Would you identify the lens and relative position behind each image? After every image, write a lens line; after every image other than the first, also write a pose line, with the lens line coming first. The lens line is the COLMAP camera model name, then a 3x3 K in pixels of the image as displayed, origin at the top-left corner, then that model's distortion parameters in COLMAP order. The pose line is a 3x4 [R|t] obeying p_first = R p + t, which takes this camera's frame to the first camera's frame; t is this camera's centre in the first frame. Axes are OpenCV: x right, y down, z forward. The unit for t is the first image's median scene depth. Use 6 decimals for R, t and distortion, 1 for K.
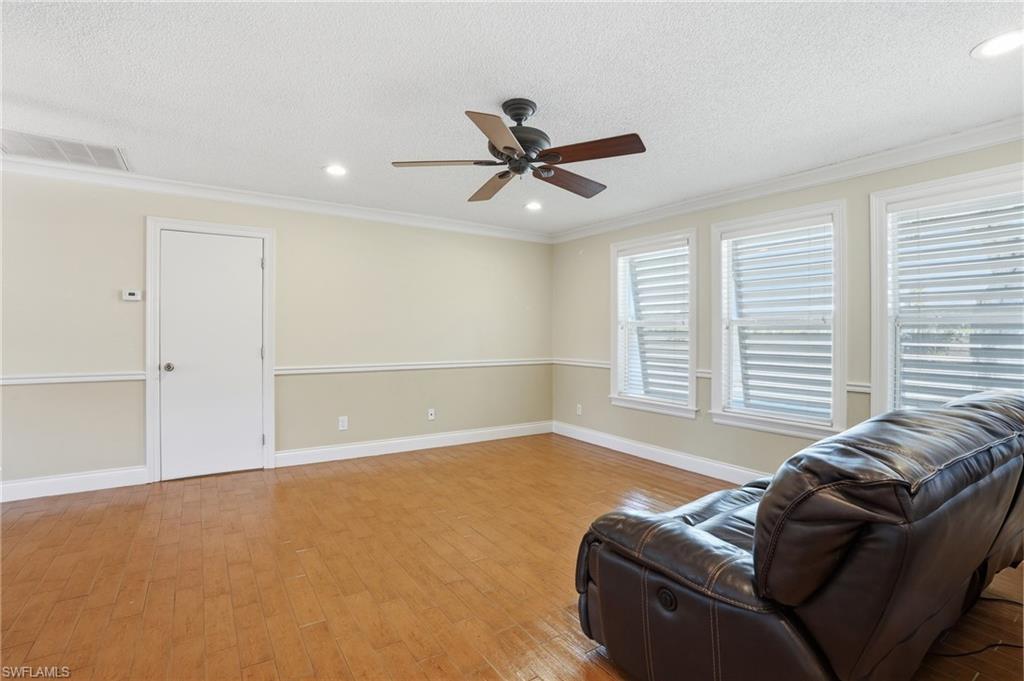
lens RADIAL K [[485.3, 0, 511.6], [0, 485.3, 331.4], [0, 0, 1]] dist [-0.073217, 0.027443]
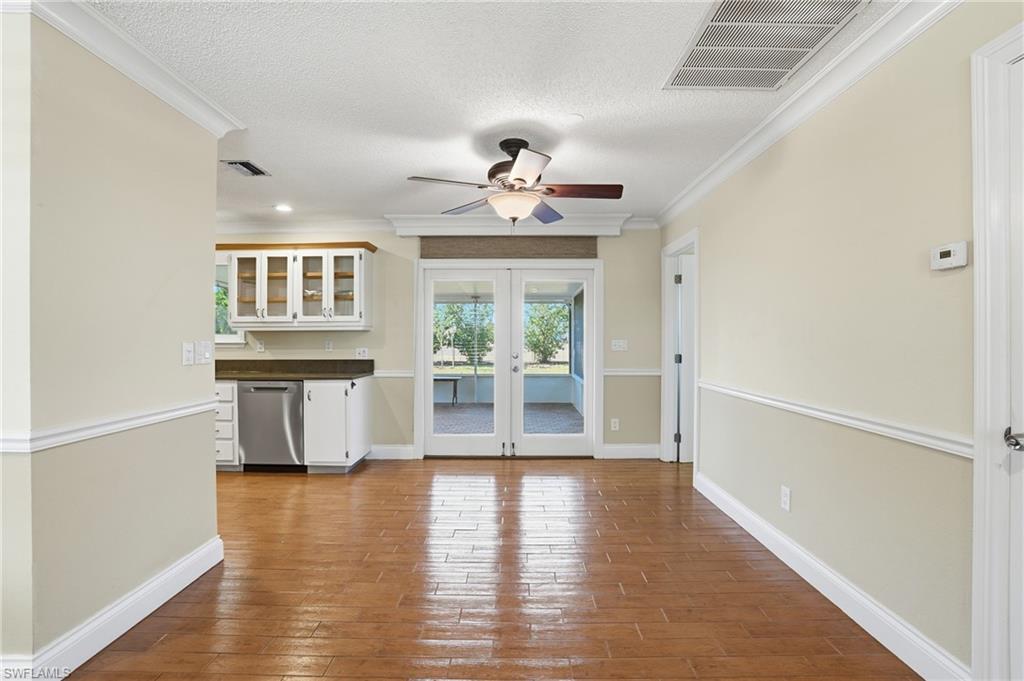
lens RADIAL K [[475.6, 0, 510.5], [0, 475.6, 338.0], [0, 0, 1]] dist [-0.067709, 0.023918]
pose [[-0.556491, -0.005909, -0.830833, -0.208070], [-0.002693, 0.999982, -0.005308, 0.001323], [0.830849, -0.000716, -0.556497, 0.784520]]
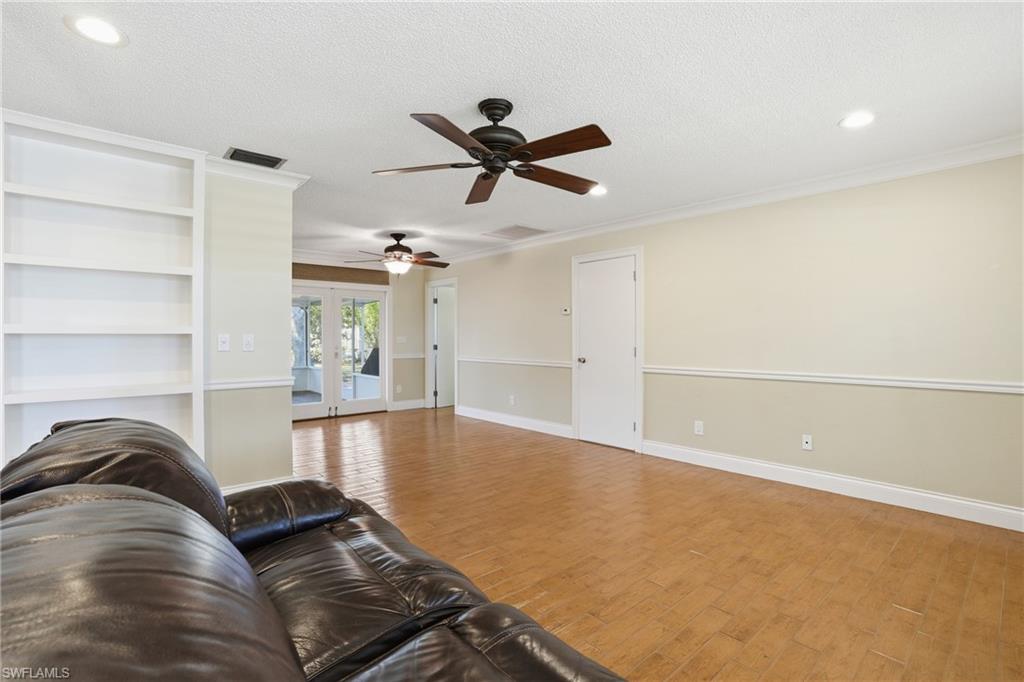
lens RADIAL K [[475.6, 0, 510.5], [0, 475.6, 338.5], [0, 0, 1]] dist [-0.067709, 0.023918]
pose [[0.132384, -0.002526, -0.991195, 0.590511], [0.003599, 0.999991, -0.002067, 0.012249], [0.991192, -0.003294, 0.132392, 0.542064]]
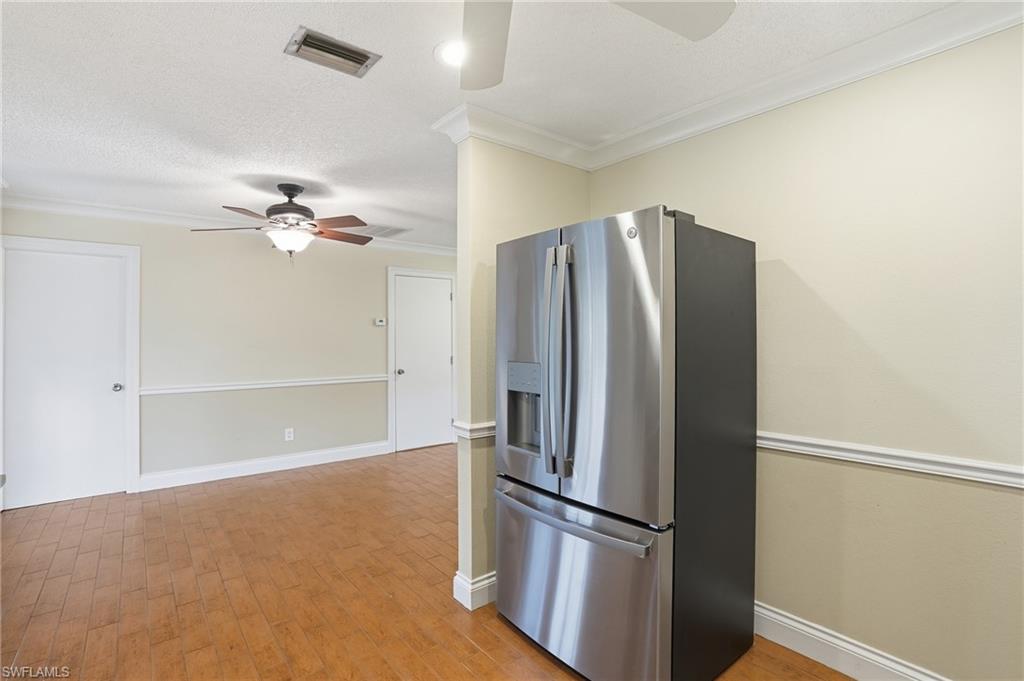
lens RADIAL K [[485.3, 0, 511.6], [0, 485.3, 331.4], [0, 0, 1]] dist [-0.073217, 0.027443]
pose [[0.994755, -0.006154, 0.102101, -0.492899], [0.006712, 0.999964, -0.005118, -0.032696], [-0.102066, 0.005776, 0.994761, -0.446575]]
